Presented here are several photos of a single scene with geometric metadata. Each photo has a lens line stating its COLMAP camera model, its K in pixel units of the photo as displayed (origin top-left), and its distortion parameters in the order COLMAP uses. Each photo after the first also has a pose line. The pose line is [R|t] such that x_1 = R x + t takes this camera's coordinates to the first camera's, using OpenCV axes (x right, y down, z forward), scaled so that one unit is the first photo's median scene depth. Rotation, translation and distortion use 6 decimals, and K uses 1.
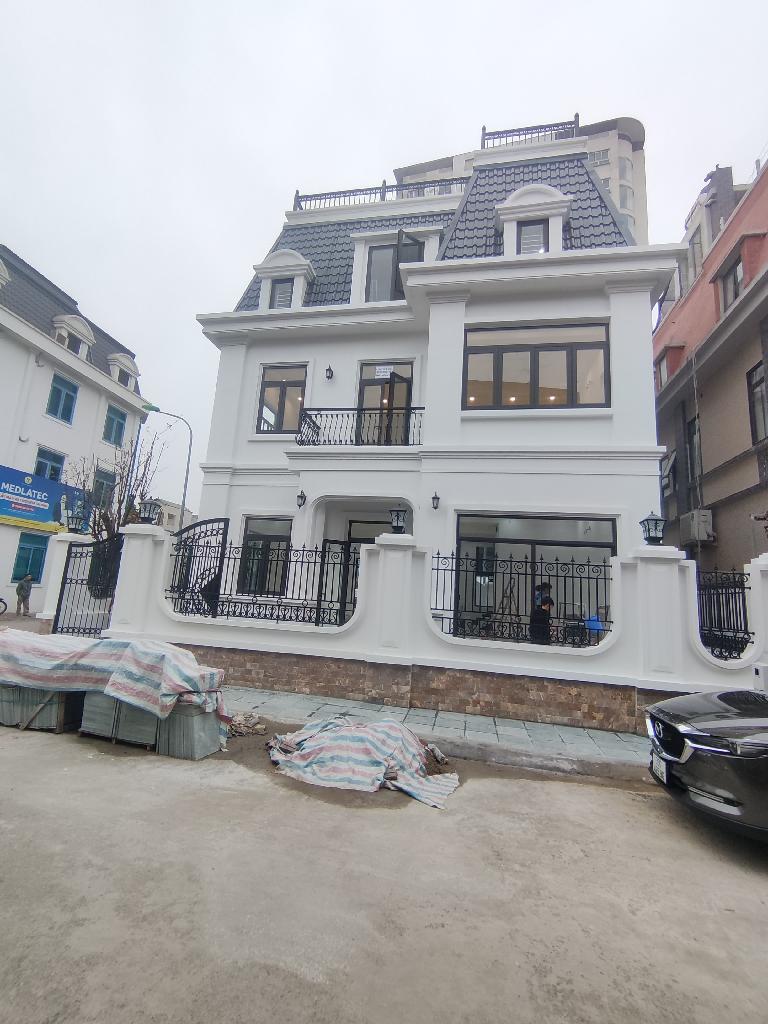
lens RADIAL K [[475.9, 0, 388.9], [0, 475.9, 516.3], [0, 0, 1]] dist [-0.001908, -0.000519]
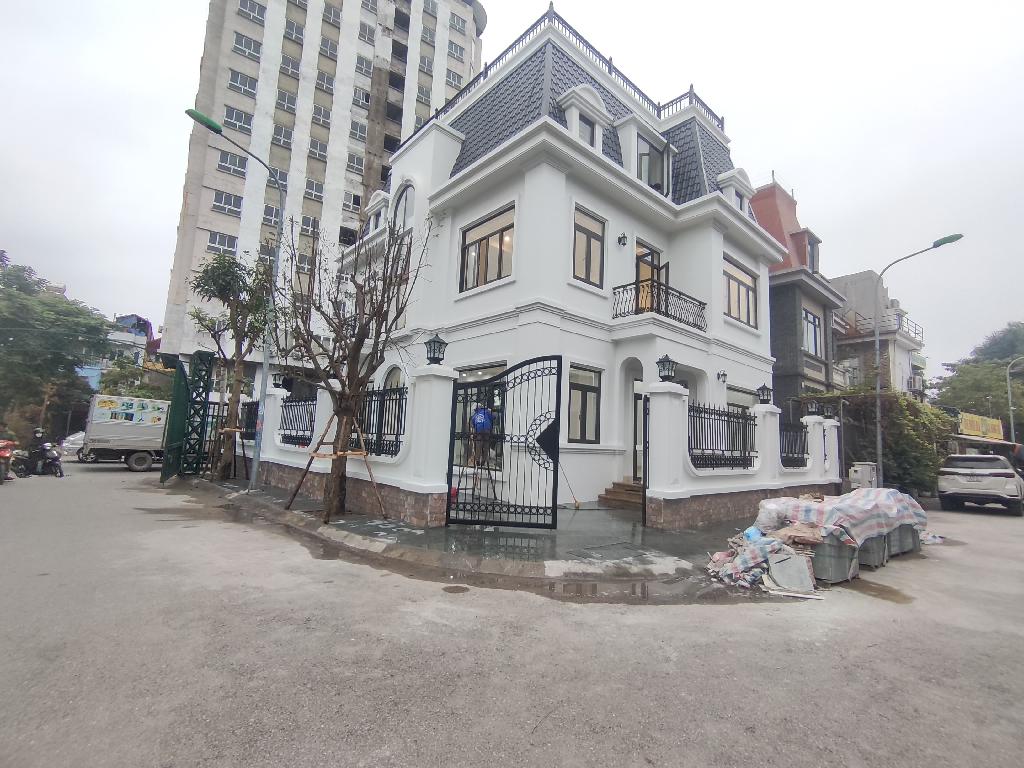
lens RADIAL K [[475.9, 0, 518.2], [0, 475.9, 380.8], [0, 0, 1]] dist [-0.001908, -0.000519]
pose [[0.631850, 0.066814, 0.772206, -1.082366], [-0.153504, 0.987331, 0.040177, 0.011075], [-0.759738, -0.143923, 0.634101, 0.440964]]
